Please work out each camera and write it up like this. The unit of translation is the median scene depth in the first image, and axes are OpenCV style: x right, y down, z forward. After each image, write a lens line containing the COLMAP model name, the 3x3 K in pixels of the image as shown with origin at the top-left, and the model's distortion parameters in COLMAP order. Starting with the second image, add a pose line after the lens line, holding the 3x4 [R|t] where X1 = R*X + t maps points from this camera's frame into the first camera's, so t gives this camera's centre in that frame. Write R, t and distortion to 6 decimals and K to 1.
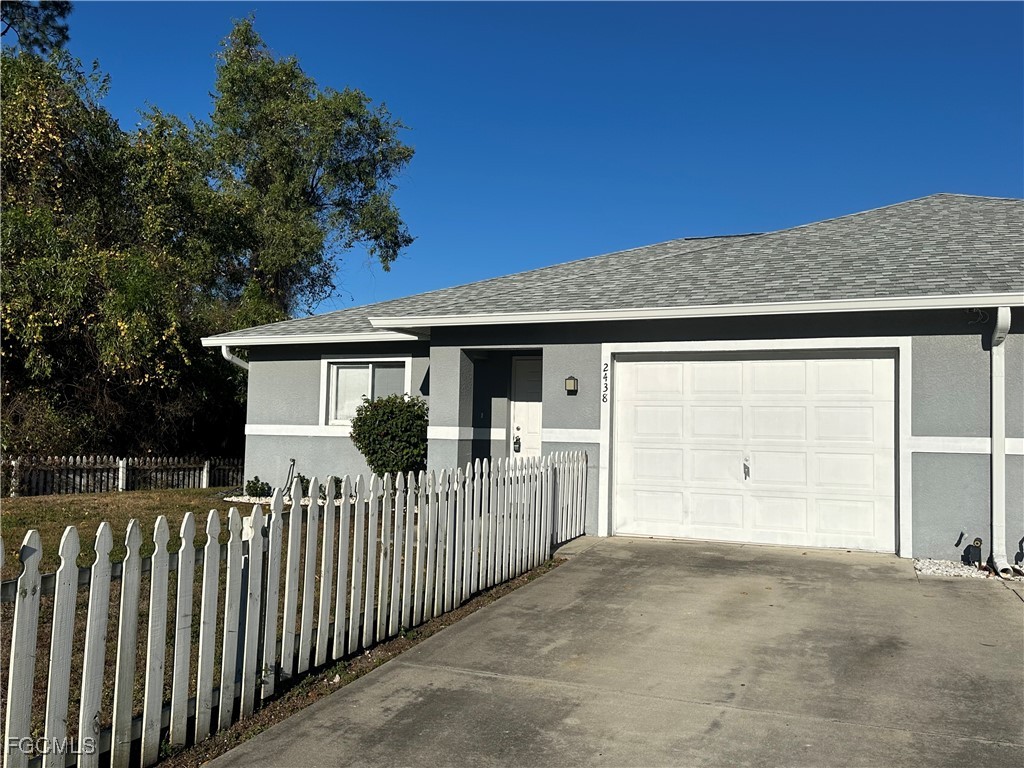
lens RADIAL K [[853.8, 0, 507.1], [0, 853.8, 387.5], [0, 0, 1]] dist [0.050790, -0.071517]
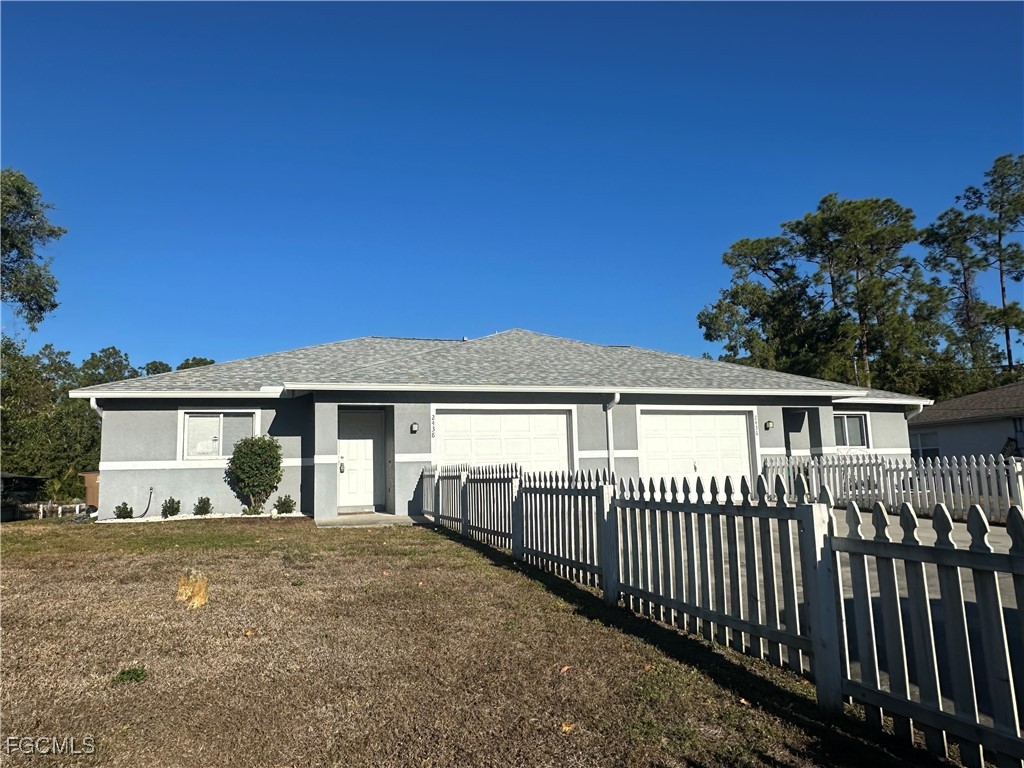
lens RADIAL K [[684.3, 0, 507.3], [0, 684.3, 380.6], [0, 0, 1]] dist [0.002476, 0.001036]
pose [[0.761531, 0.046346, 0.646470, -0.678968], [0.010028, 0.996478, -0.083252, 0.019531], [-0.648051, 0.069882, 0.758384, -0.167969]]
